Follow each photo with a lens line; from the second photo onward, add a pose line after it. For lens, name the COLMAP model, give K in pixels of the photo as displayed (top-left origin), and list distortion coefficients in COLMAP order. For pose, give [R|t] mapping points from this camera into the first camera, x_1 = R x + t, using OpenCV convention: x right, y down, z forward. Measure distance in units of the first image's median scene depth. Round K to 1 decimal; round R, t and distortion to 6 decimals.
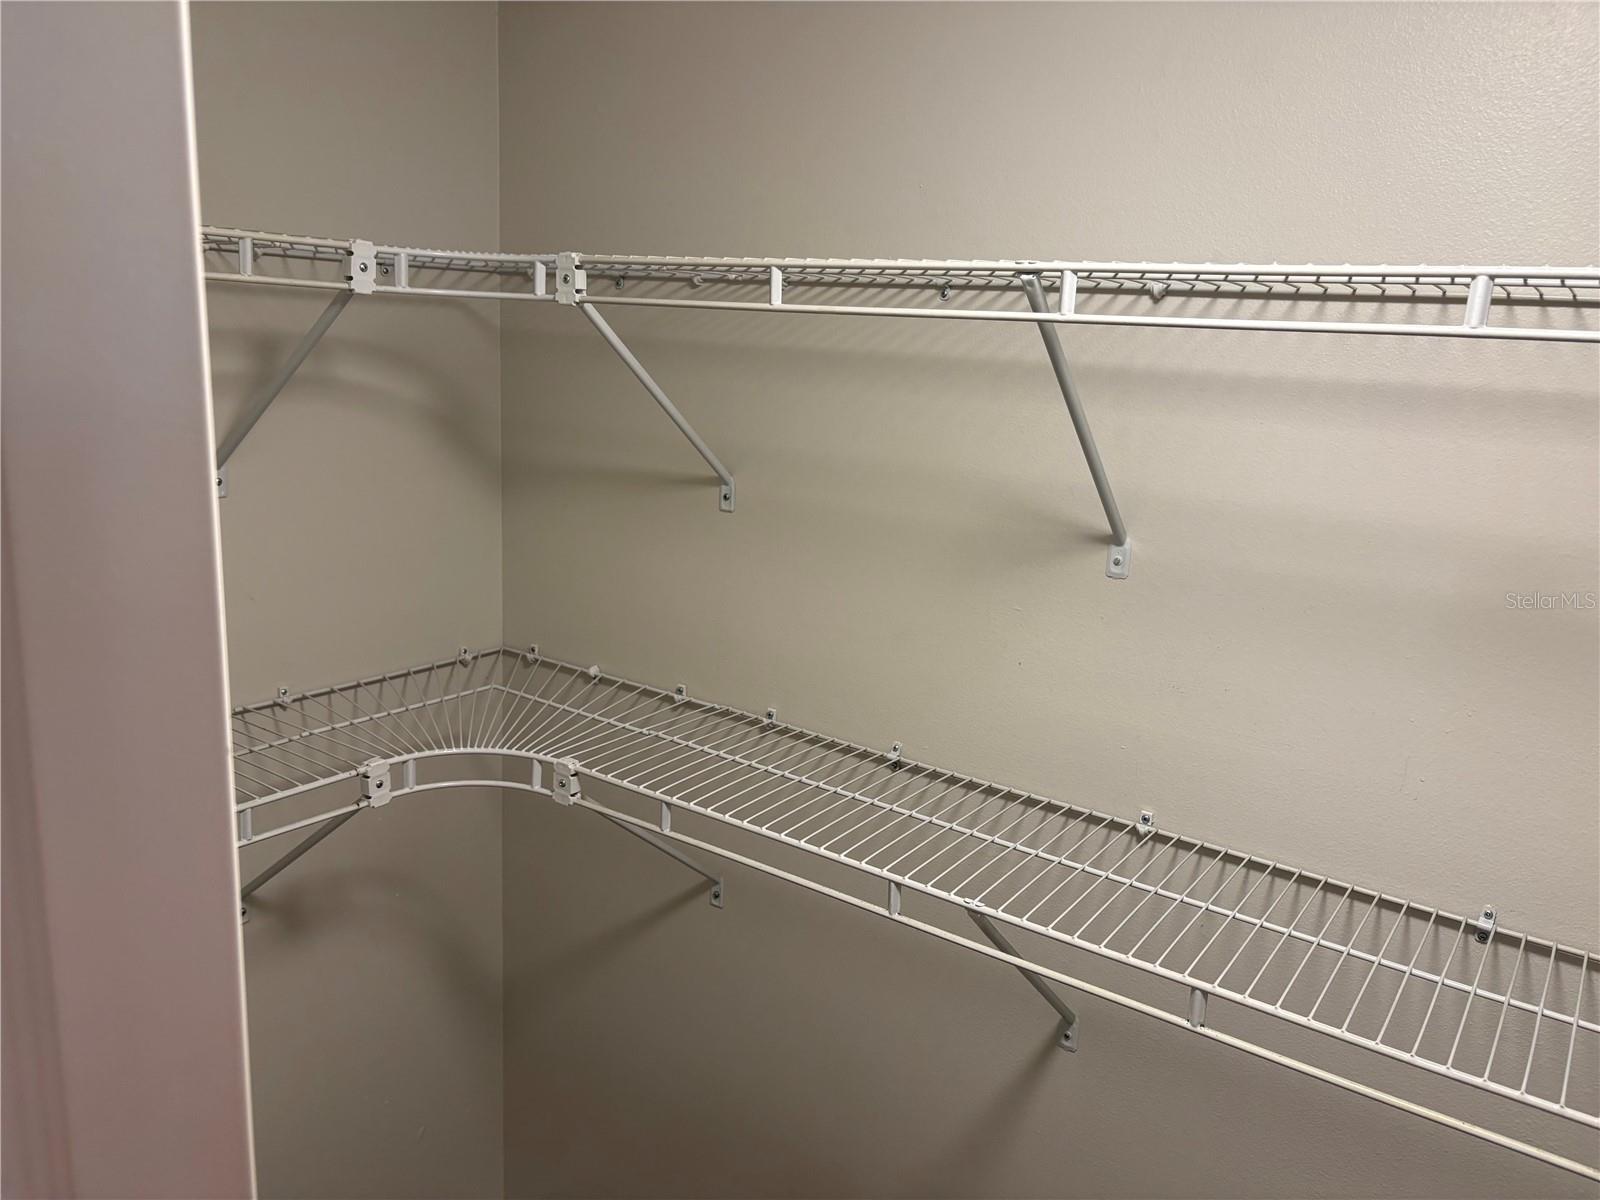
lens RADIAL K [[1226.3, 0, 800.6], [0, 1226.3, 598.1], [0, 0, 1]] dist [0.008322, -0.011941]
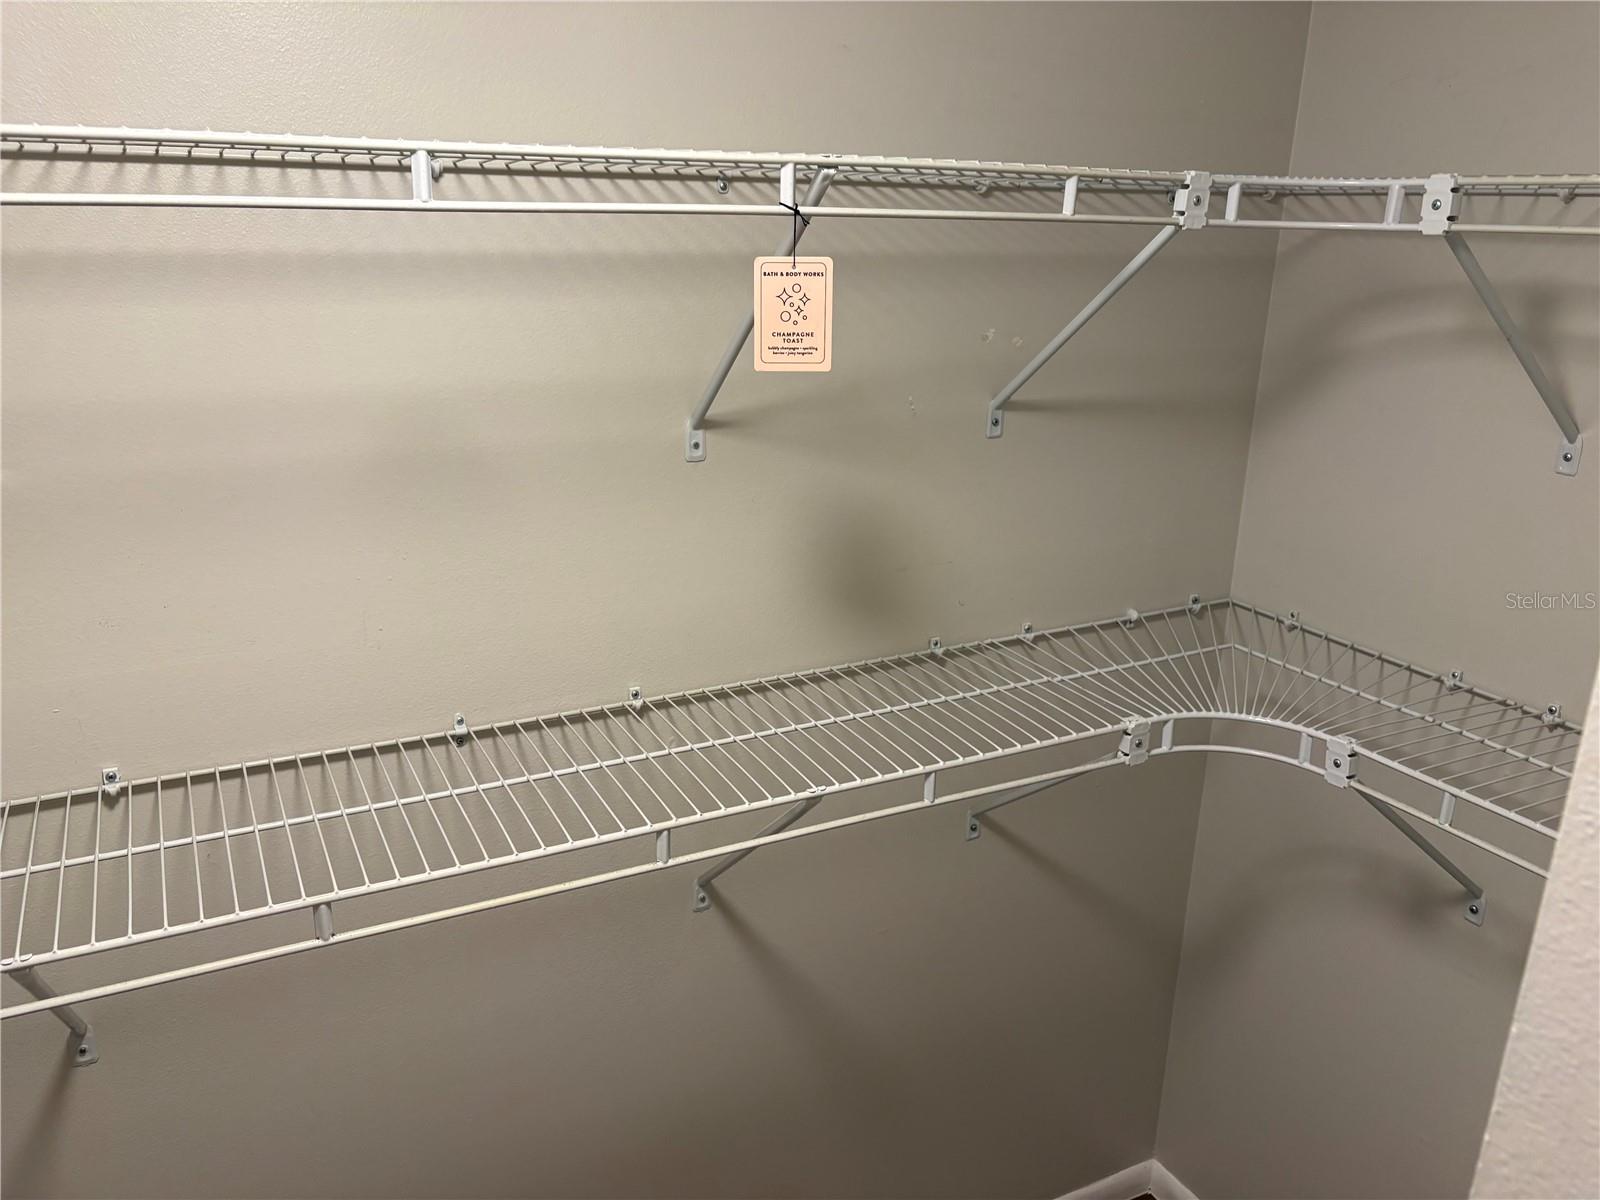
lens RADIAL K [[1226.3, 0, 794.4], [0, 1226.3, 604.1], [0, 0, 1]] dist [0.008322, -0.011941]
pose [[0.480485, -0.304875, 0.822305, -0.285673], [0.211999, 0.950201, 0.228419, -0.059370], [-0.850994, 0.064576, 0.521190, 0.191199]]
